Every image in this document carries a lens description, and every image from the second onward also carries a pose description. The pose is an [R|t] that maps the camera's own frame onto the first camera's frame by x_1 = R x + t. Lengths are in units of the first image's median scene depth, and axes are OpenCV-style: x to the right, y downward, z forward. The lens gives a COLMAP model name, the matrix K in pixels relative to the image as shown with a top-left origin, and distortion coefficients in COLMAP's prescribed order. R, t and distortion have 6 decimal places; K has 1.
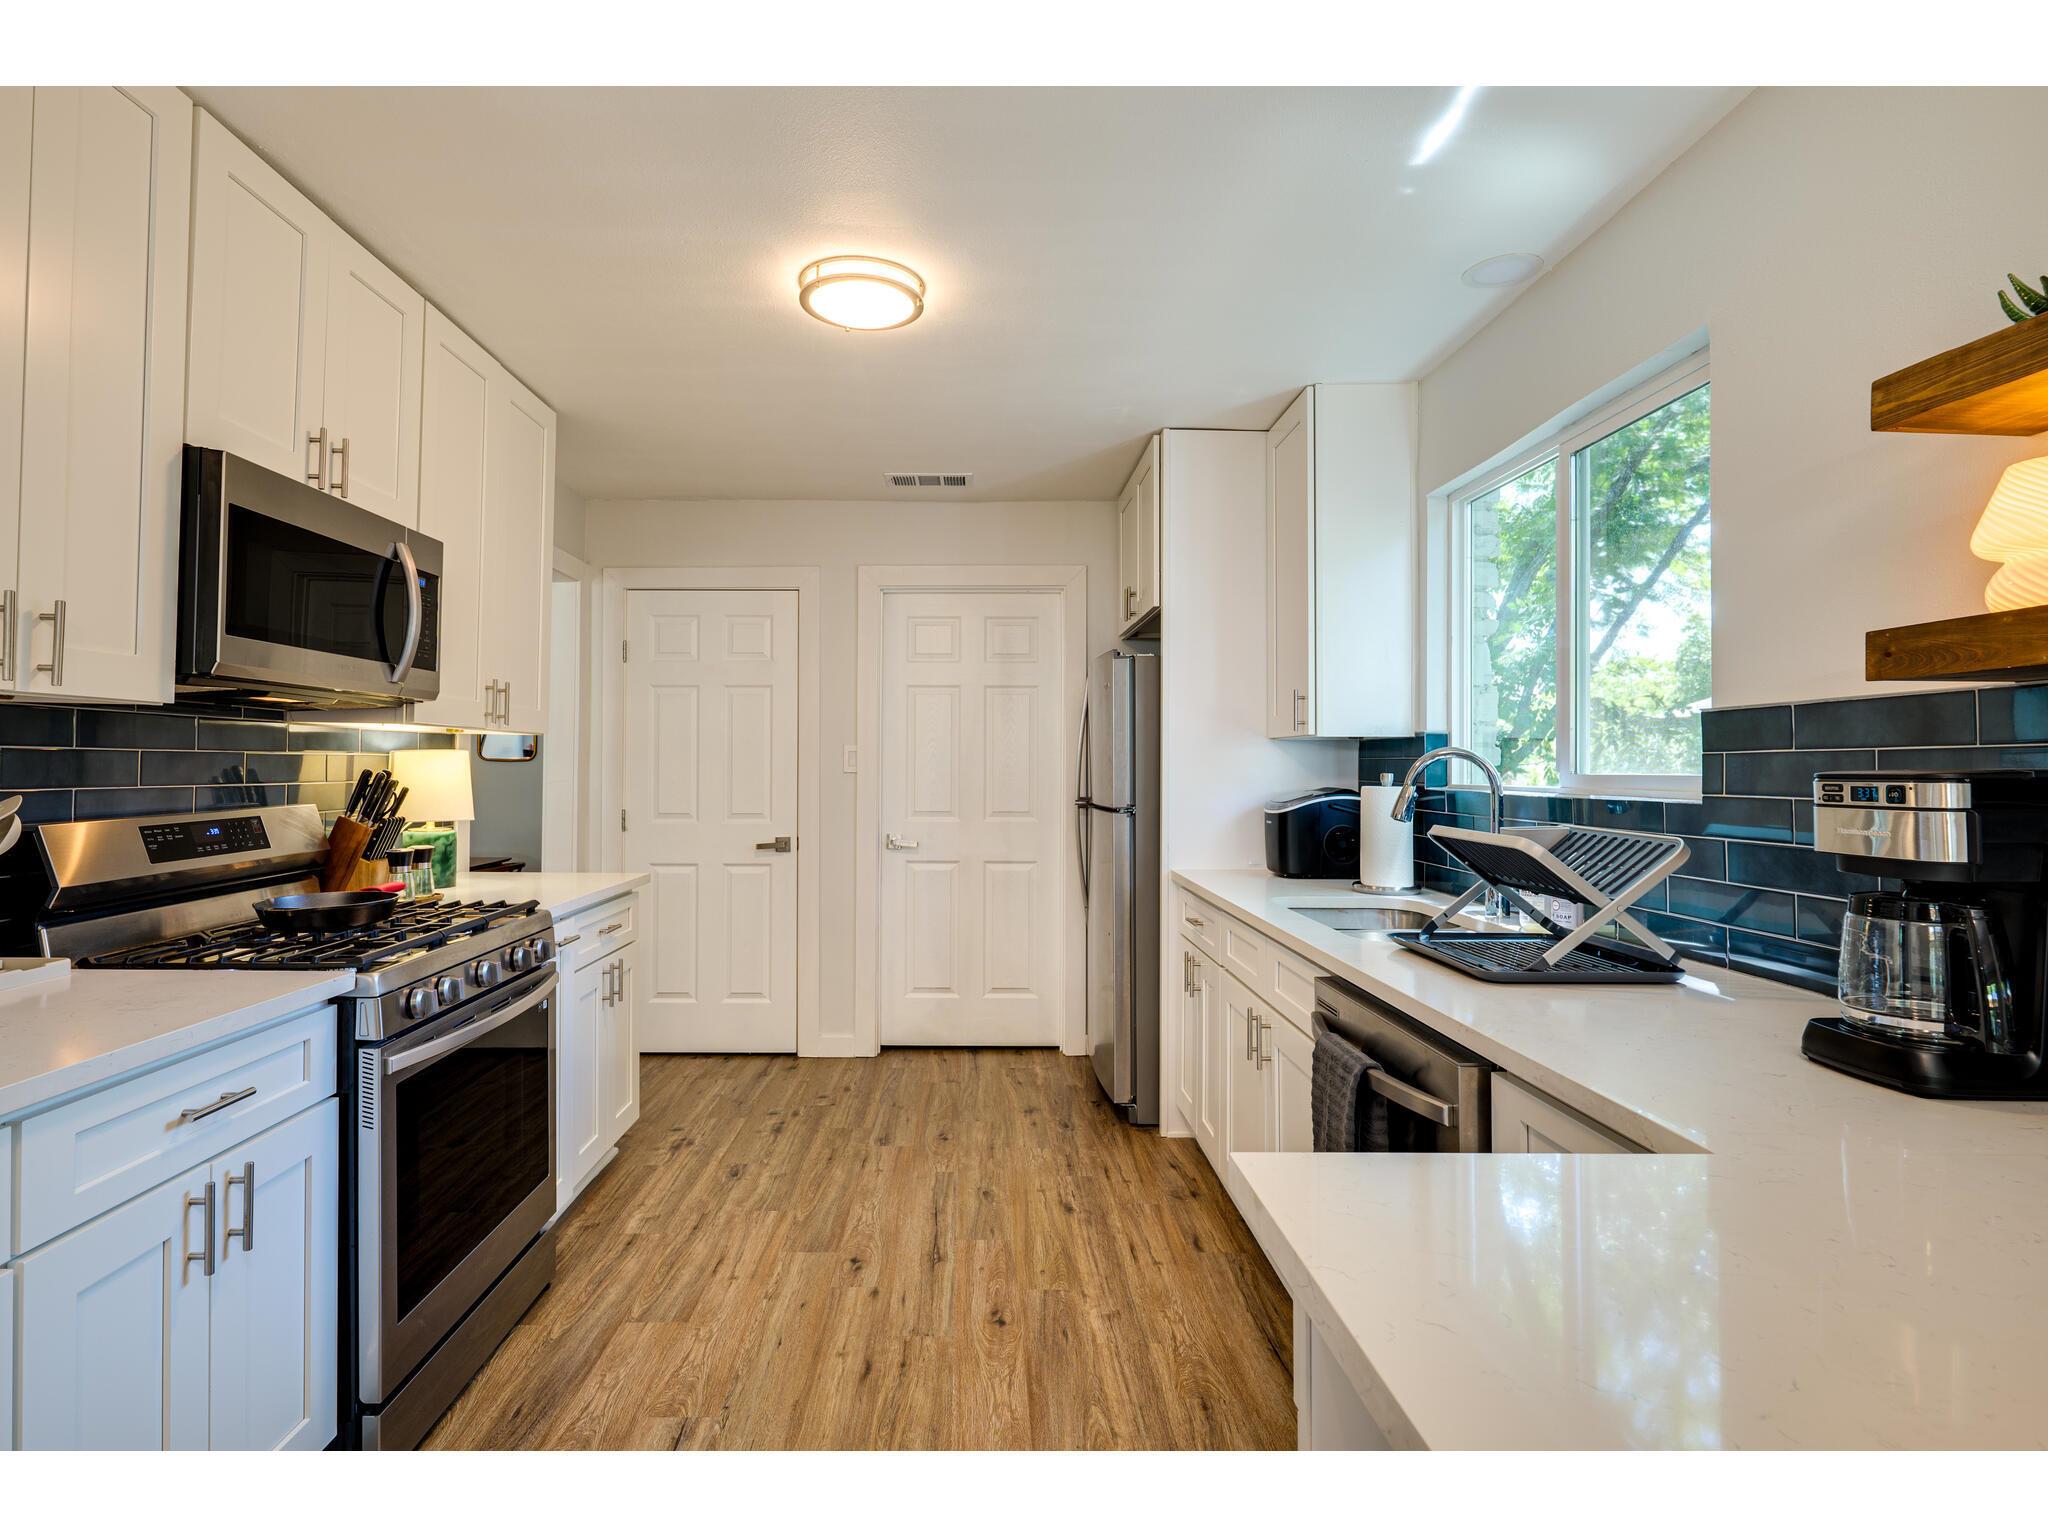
lens RADIAL K [[1030.3, 0, 1012.0], [0, 1030.3, 752.3], [0, 0, 1]] dist [-0.001163, 0.000524]
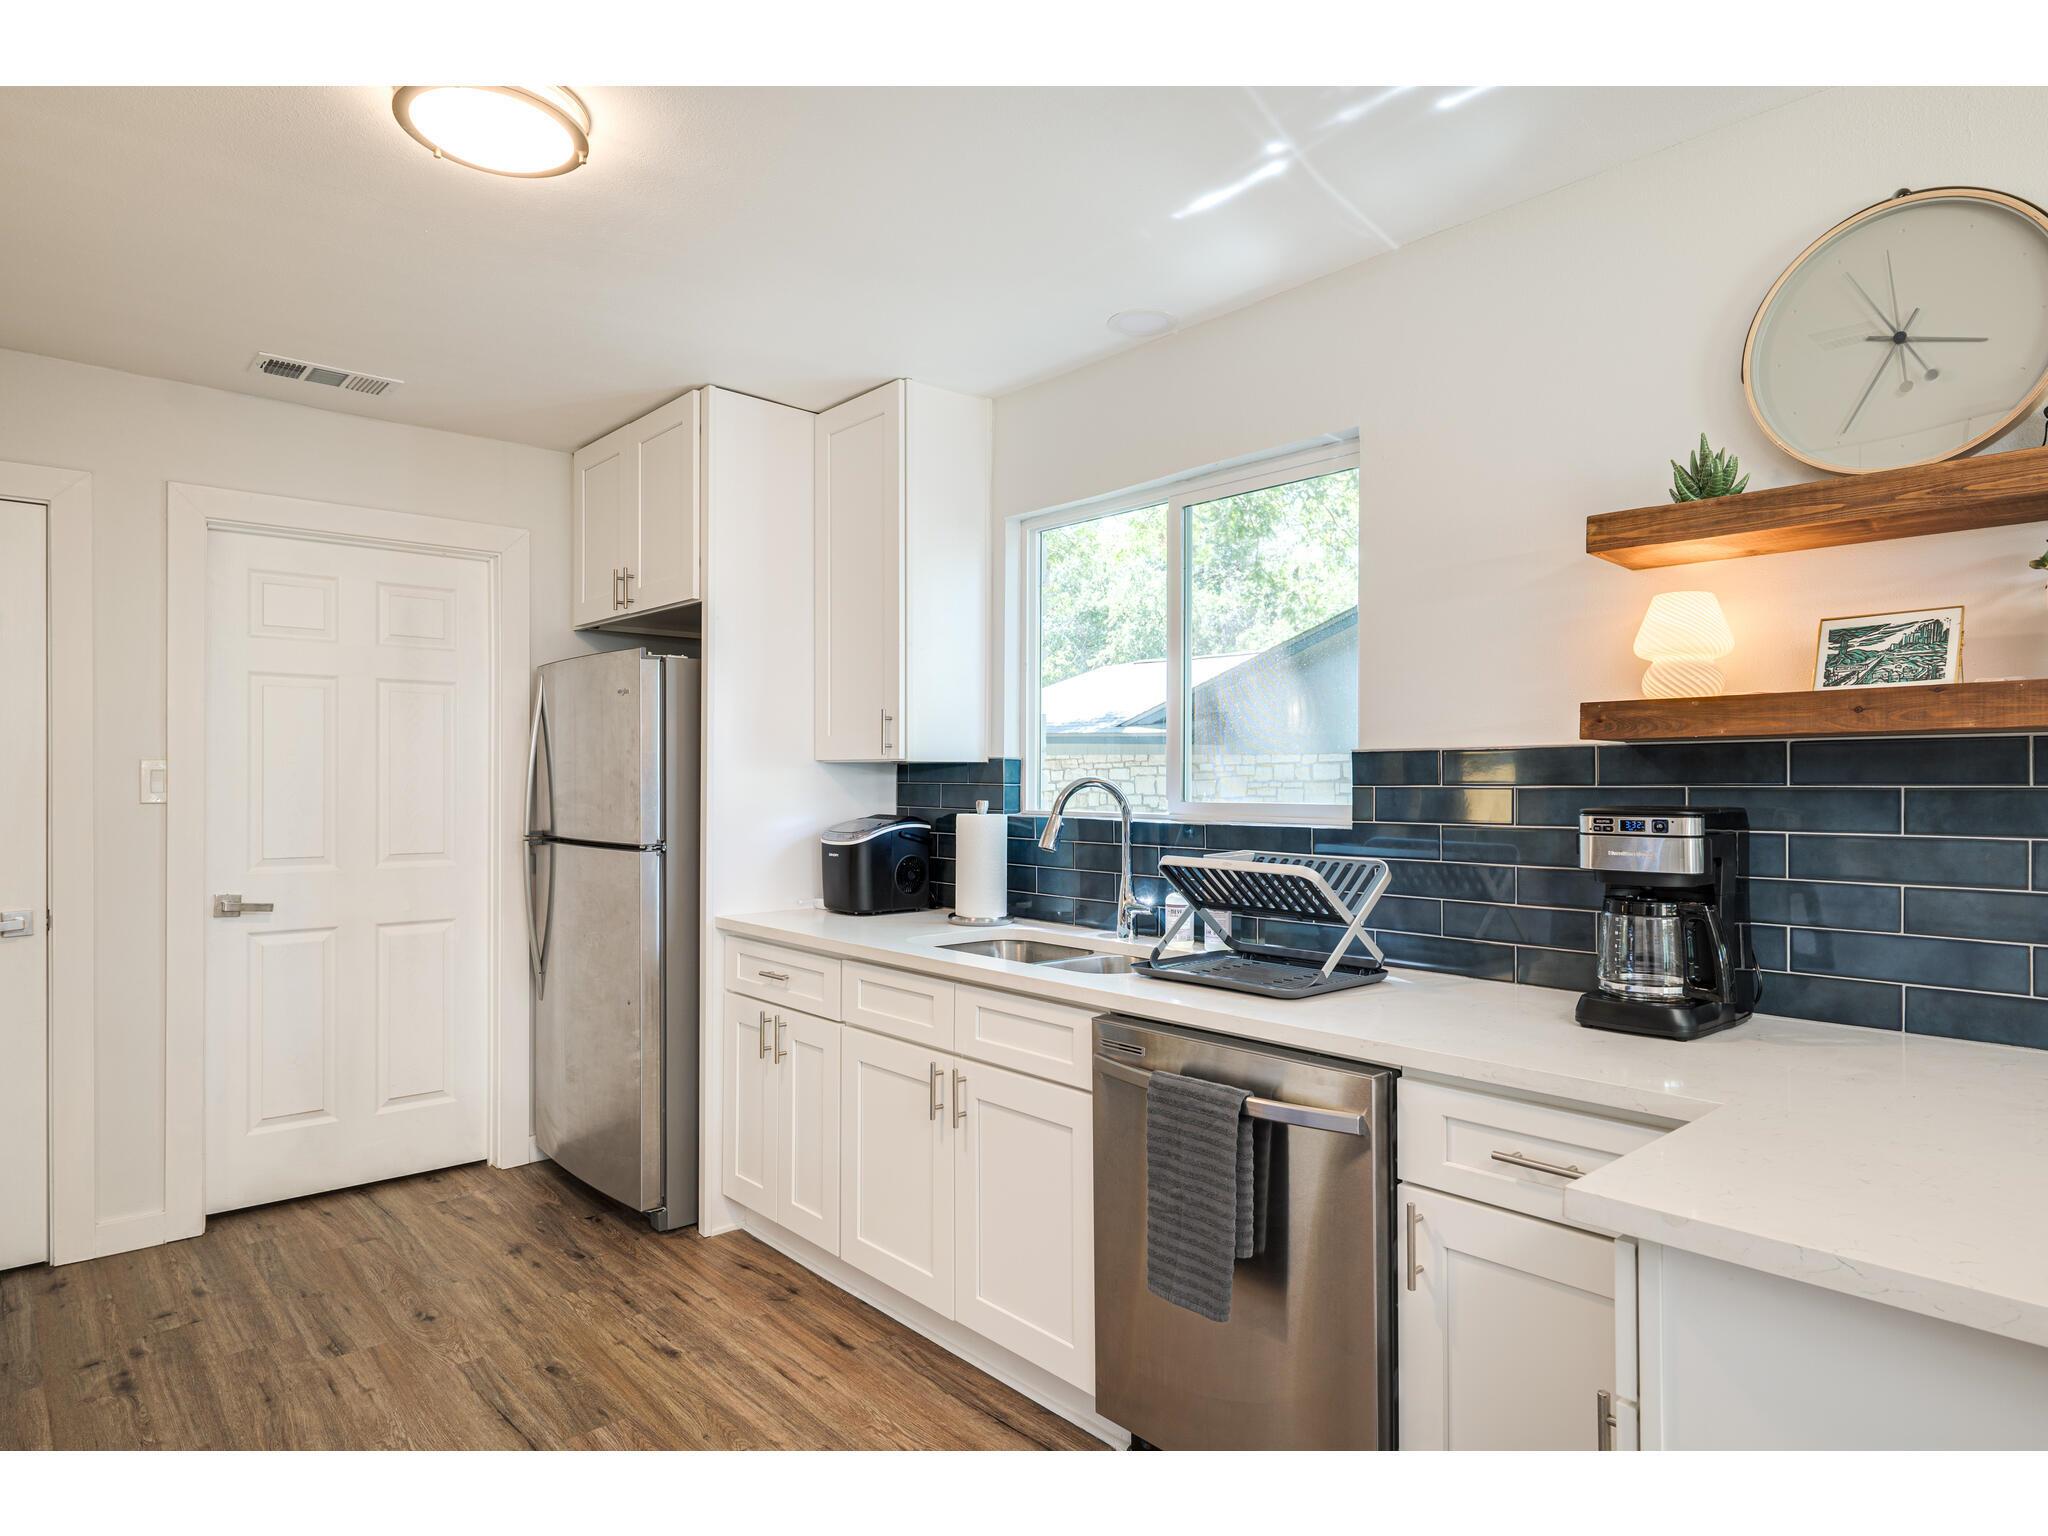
lens RADIAL K [[1155.7, 0, 1026.2], [0, 1155.7, 778.0], [0, 0, 1]] dist [0.002441, -0.001501]
pose [[0.757857, 0.000883, 0.652420, -0.296922], [-0.009916, 0.999899, 0.010164, -0.011550], [-0.652345, -0.014172, 0.757790, 0.140026]]
